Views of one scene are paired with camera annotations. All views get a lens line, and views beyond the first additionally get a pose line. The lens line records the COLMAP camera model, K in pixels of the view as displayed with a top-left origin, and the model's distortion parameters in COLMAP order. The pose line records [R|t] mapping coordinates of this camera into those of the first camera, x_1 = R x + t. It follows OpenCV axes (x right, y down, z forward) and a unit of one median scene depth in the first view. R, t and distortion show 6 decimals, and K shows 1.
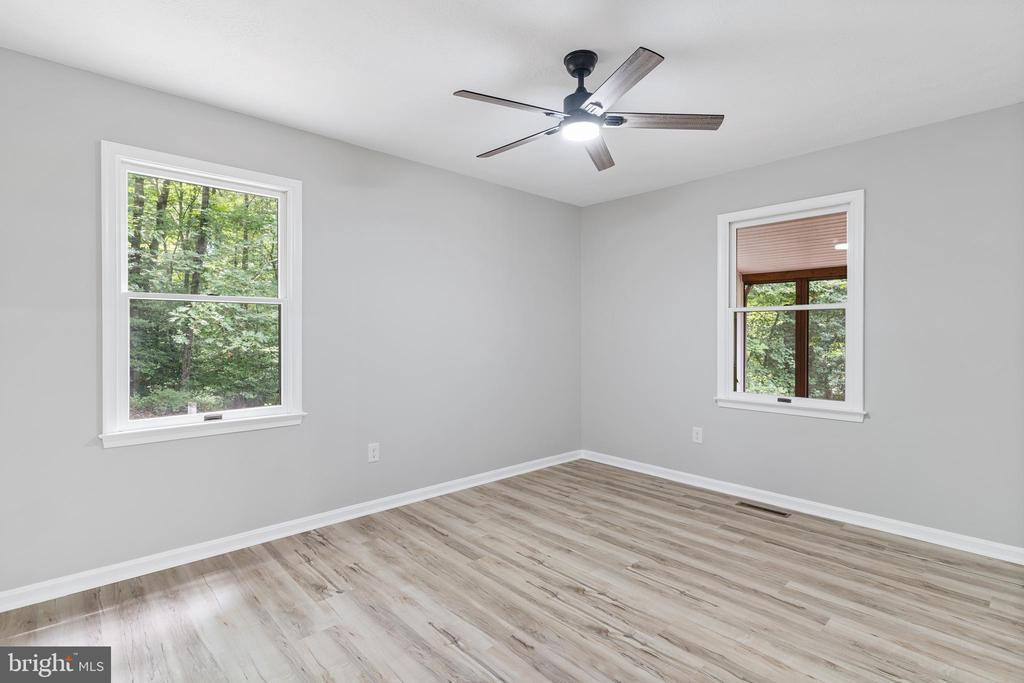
lens RADIAL K [[494.1, 0, 510.7], [0, 494.1, 343.8], [0, 0, 1]] dist [0.000666, 0.000215]
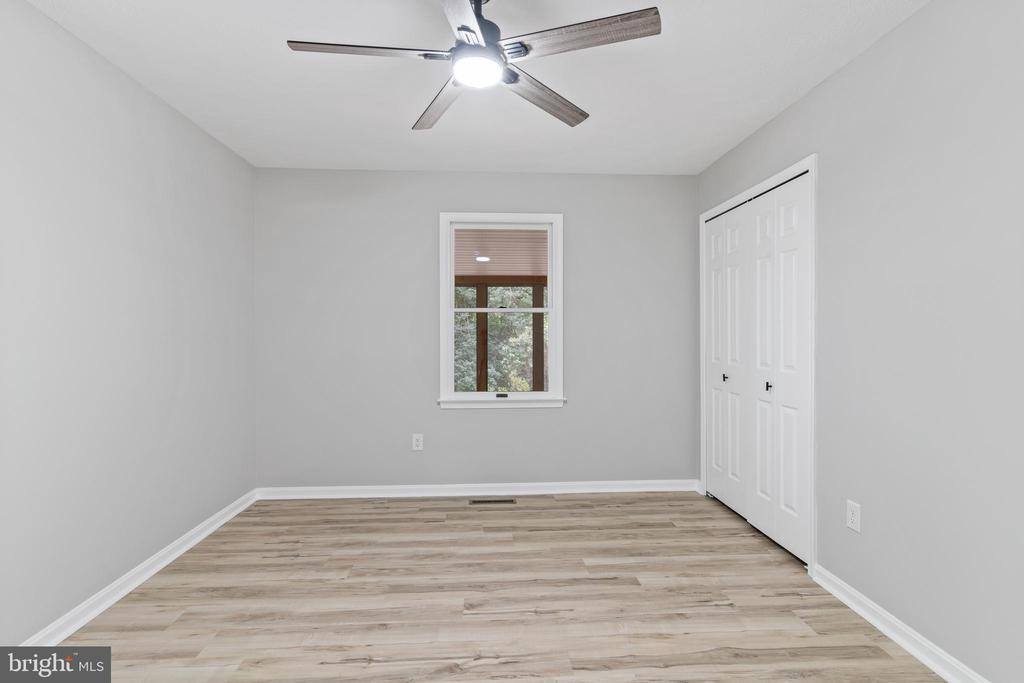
lens RADIAL K [[494.1, 0, 510.7], [0, 494.1, 343.8], [0, 0, 1]] dist [0.000666, 0.000215]
pose [[0.628549, -0.019389, 0.777528, -0.295582], [0.020497, 0.999755, 0.008361, -0.008805], [-0.777500, 0.010682, 0.628793, 0.330475]]
